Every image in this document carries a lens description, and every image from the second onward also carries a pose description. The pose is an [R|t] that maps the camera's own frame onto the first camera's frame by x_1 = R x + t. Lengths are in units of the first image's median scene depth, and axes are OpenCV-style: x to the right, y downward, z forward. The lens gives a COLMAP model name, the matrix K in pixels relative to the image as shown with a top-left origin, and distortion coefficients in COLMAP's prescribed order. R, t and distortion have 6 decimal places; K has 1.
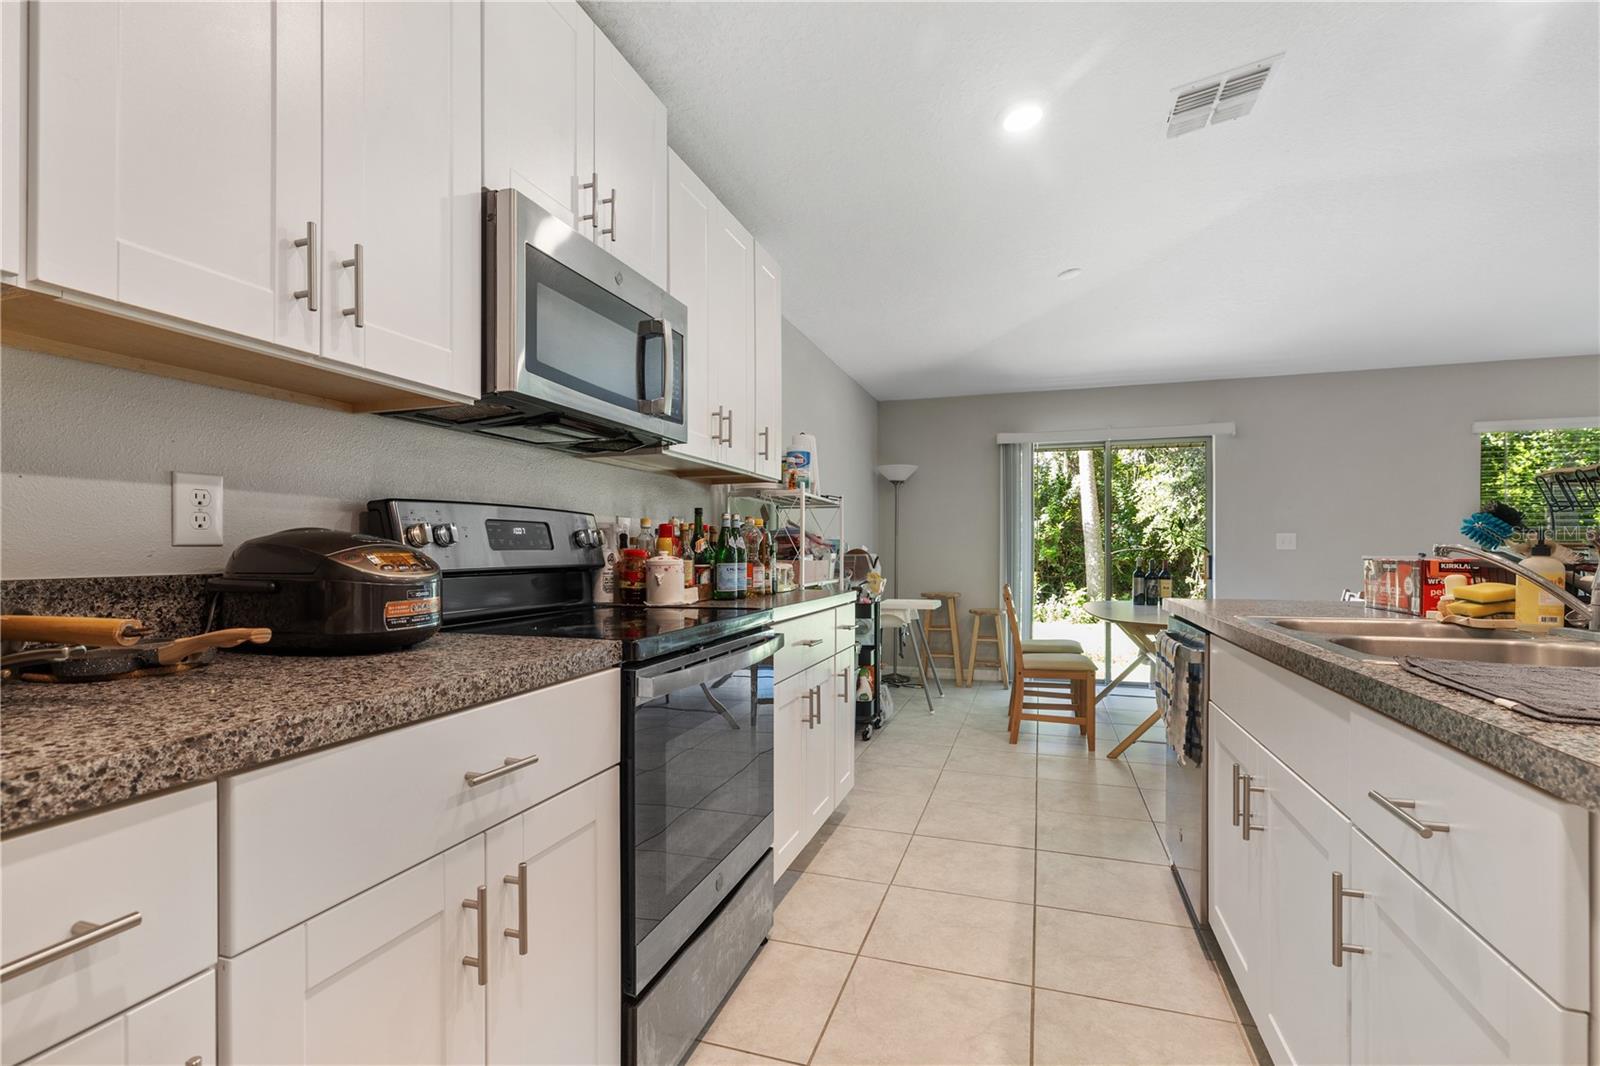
lens RADIAL K [[724.7, 0, 788.7], [0, 724.7, 540.0], [0, 0, 1]] dist [0.000723, 0.000418]
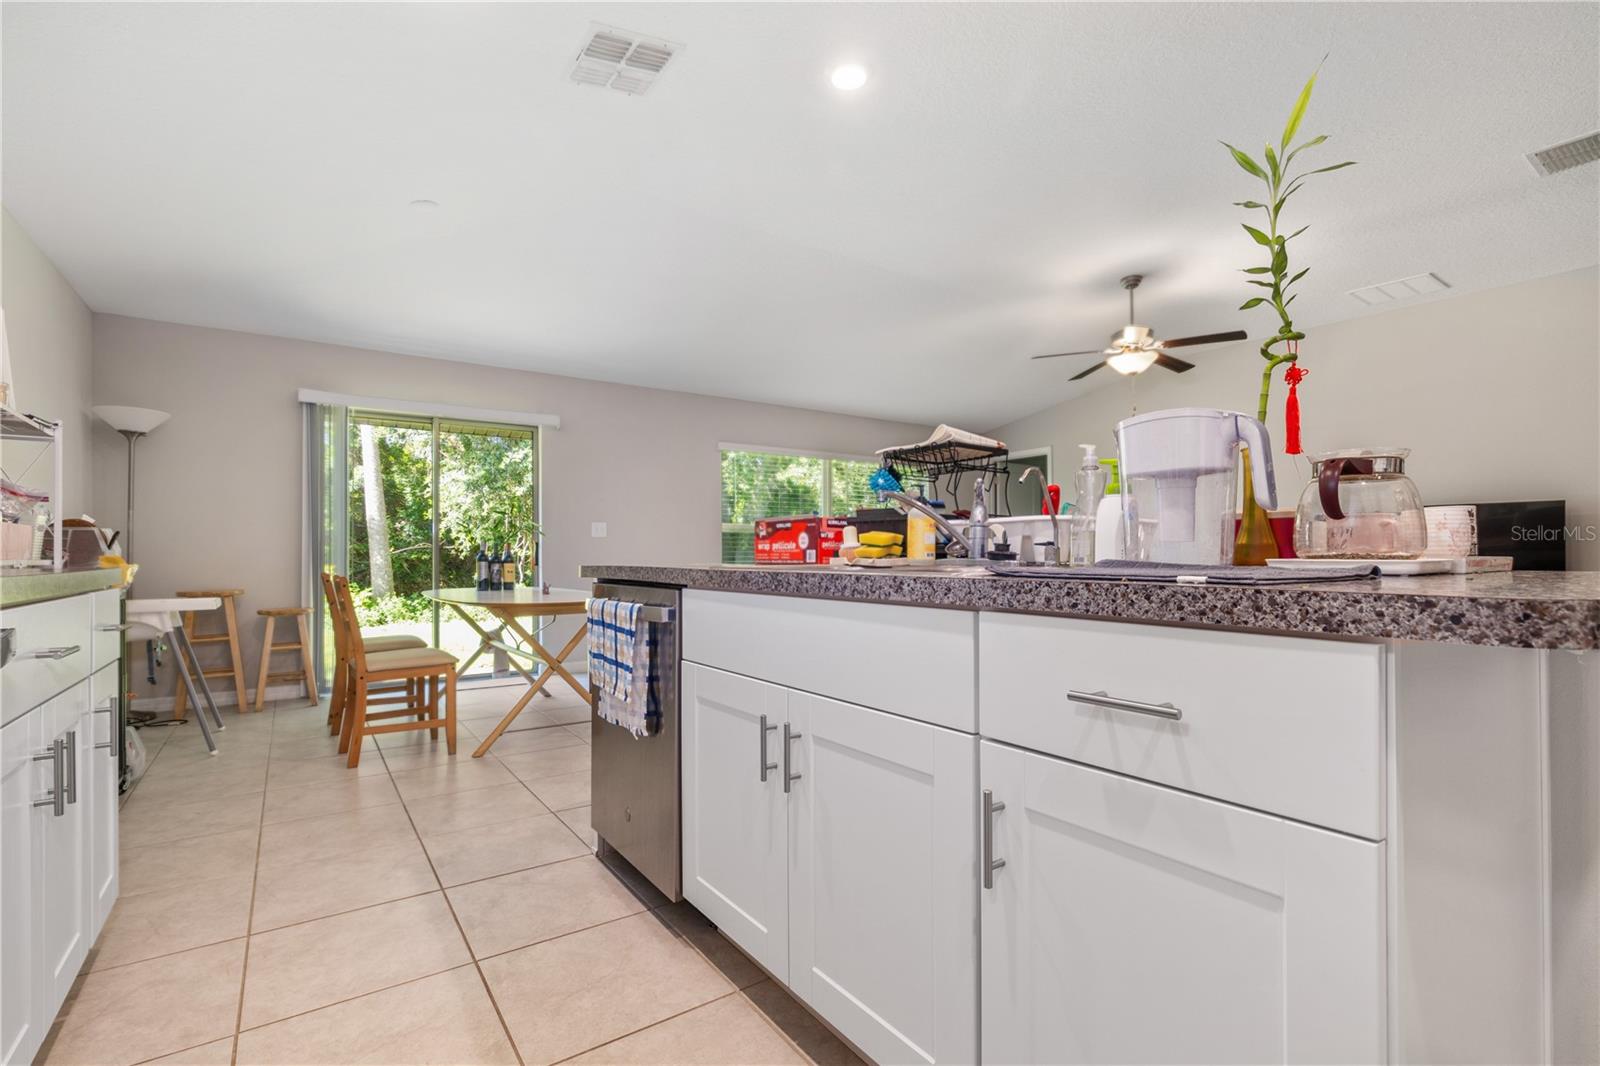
lens RADIAL K [[724.7, 0, 773.9], [0, 724.7, 546.0], [0, 0, 1]] dist [0.000723, 0.000418]
pose [[0.607589, 0.009375, 0.794196, -0.034653], [-0.012687, 0.999917, -0.002098, 0.028676], [-0.794150, -0.008801, 0.607658, 0.129178]]
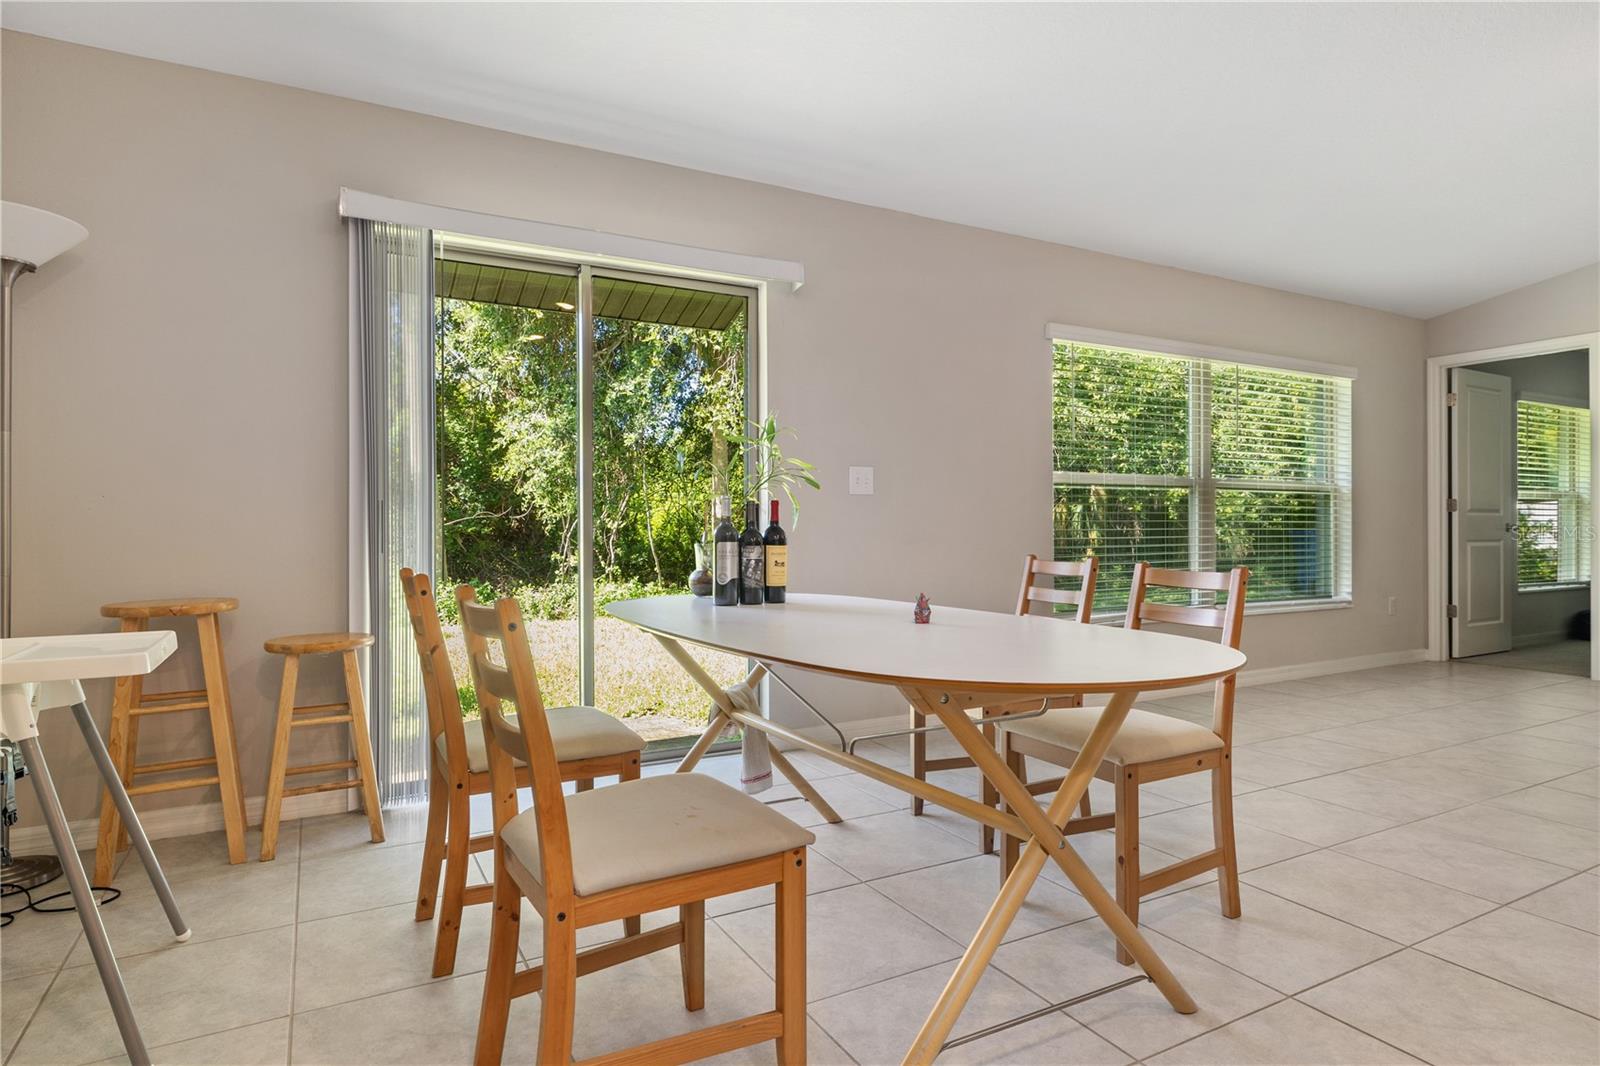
lens RADIAL K [[891.6, 0, 792.8], [0, 891.6, 530.4], [0, 0, 1]] dist [0.000502, -0.000556]
pose [[0.680539, -0.002404, 0.732708, 0.123562], [-0.012222, 0.999818, 0.014632, 0.036891], [-0.732610, -0.018913, 0.680386, 0.615687]]
